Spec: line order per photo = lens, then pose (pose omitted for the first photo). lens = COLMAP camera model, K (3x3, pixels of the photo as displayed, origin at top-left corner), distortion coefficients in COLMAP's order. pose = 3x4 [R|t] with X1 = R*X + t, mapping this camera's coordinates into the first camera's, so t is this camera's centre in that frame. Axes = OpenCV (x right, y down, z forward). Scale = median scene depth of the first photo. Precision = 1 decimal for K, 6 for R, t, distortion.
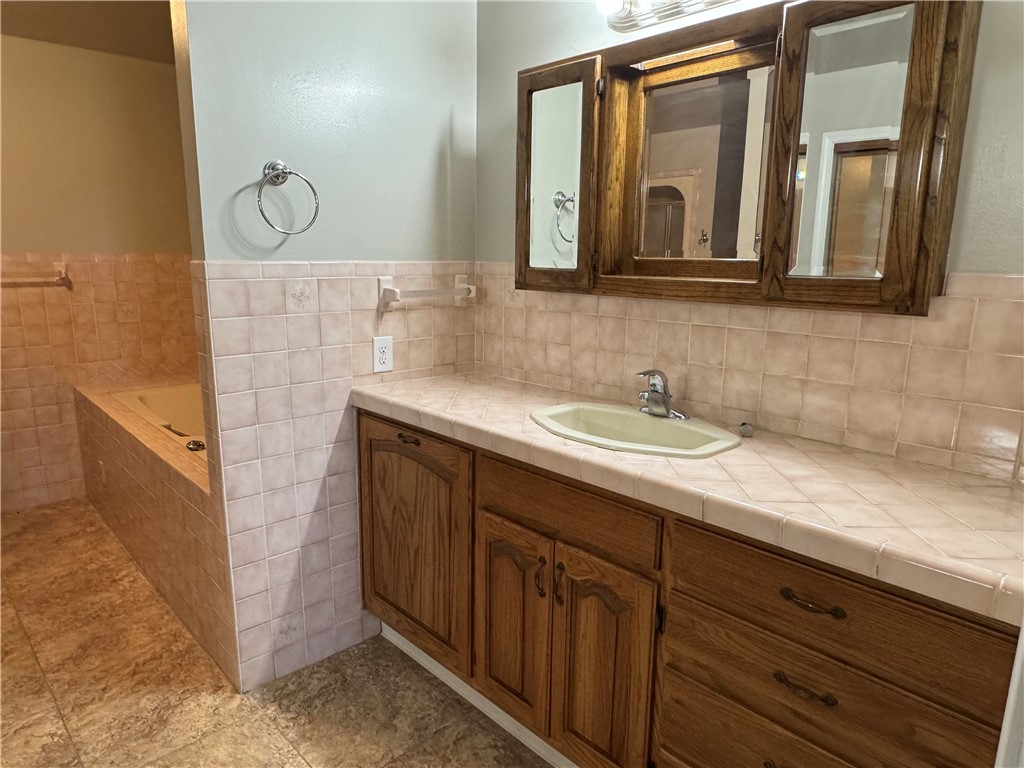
lens RADIAL K [[656.6, 0, 504.5], [0, 656.6, 387.6], [0, 0, 1]] dist [0.000023, 0.004425]
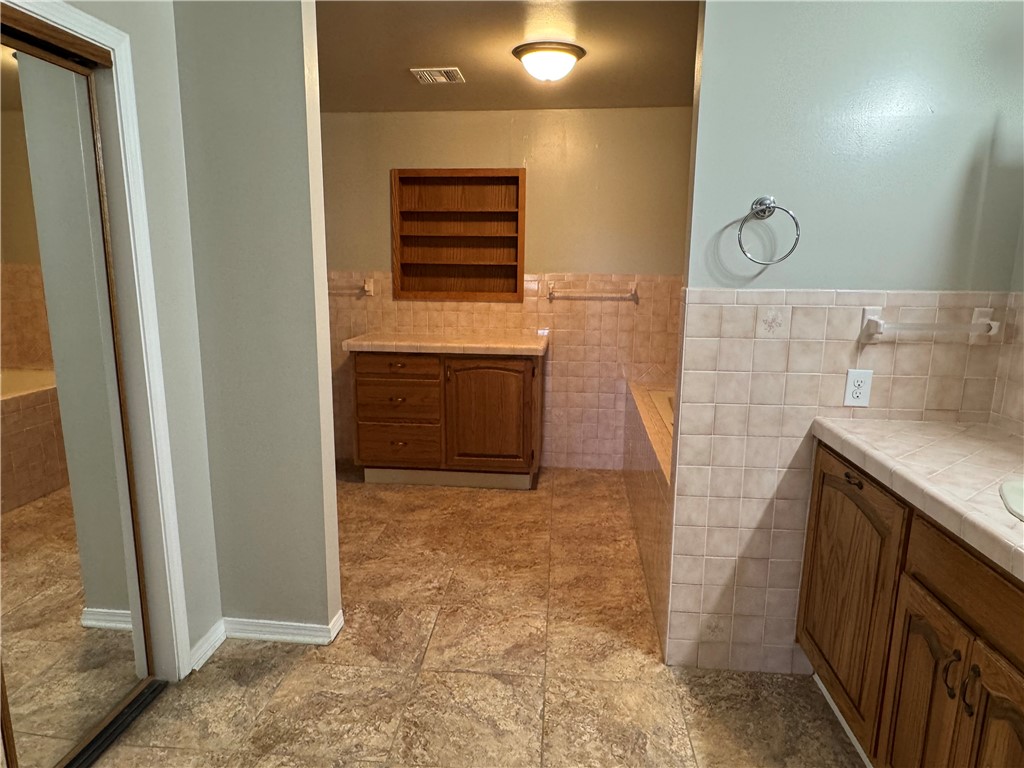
lens RADIAL K [[656.6, 0, 506.7], [0, 656.6, 390.4], [0, 0, 1]] dist [0.000023, 0.004425]
pose [[0.663721, 0.138018, -0.735136, 0.184576], [-0.151433, 0.987270, 0.048633, -0.017769], [0.732490, 0.079045, 0.676173, -0.010980]]
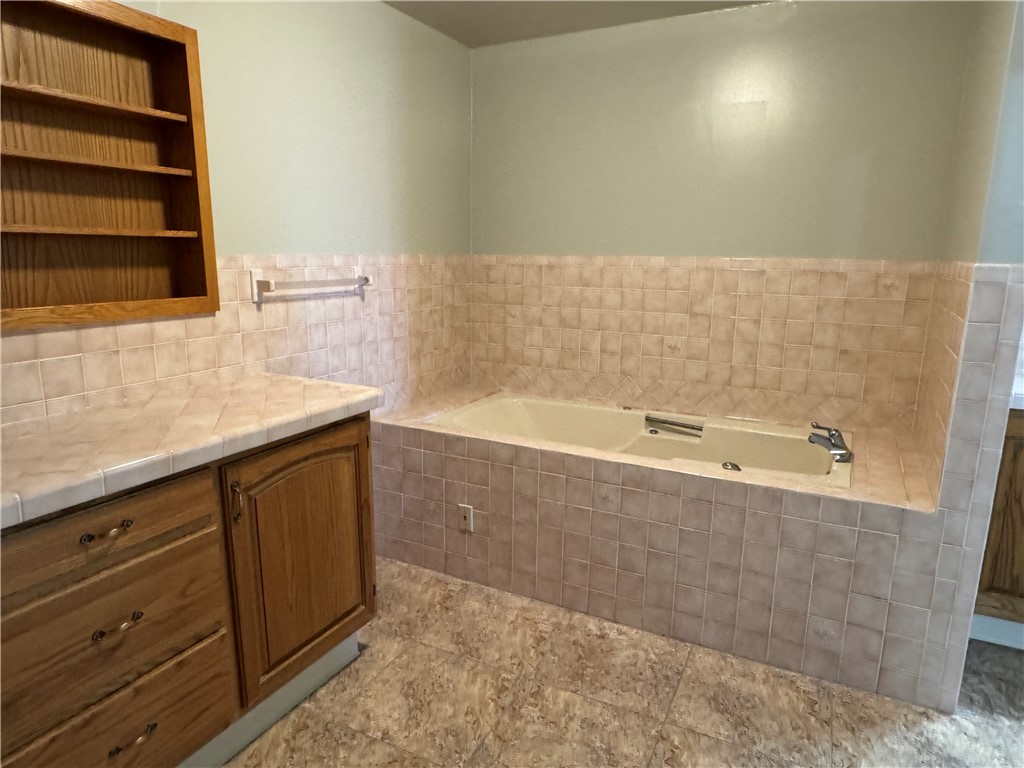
lens RADIAL K [[656.6, 0, 507.0], [0, 656.6, 385.6], [0, 0, 1]] dist [0.000023, 0.004425]
pose [[0.939018, -0.071485, 0.336356, -1.278147], [0.069352, 0.997423, 0.018369, -0.077174], [-0.336803, 0.006078, 0.941556, 0.300156]]
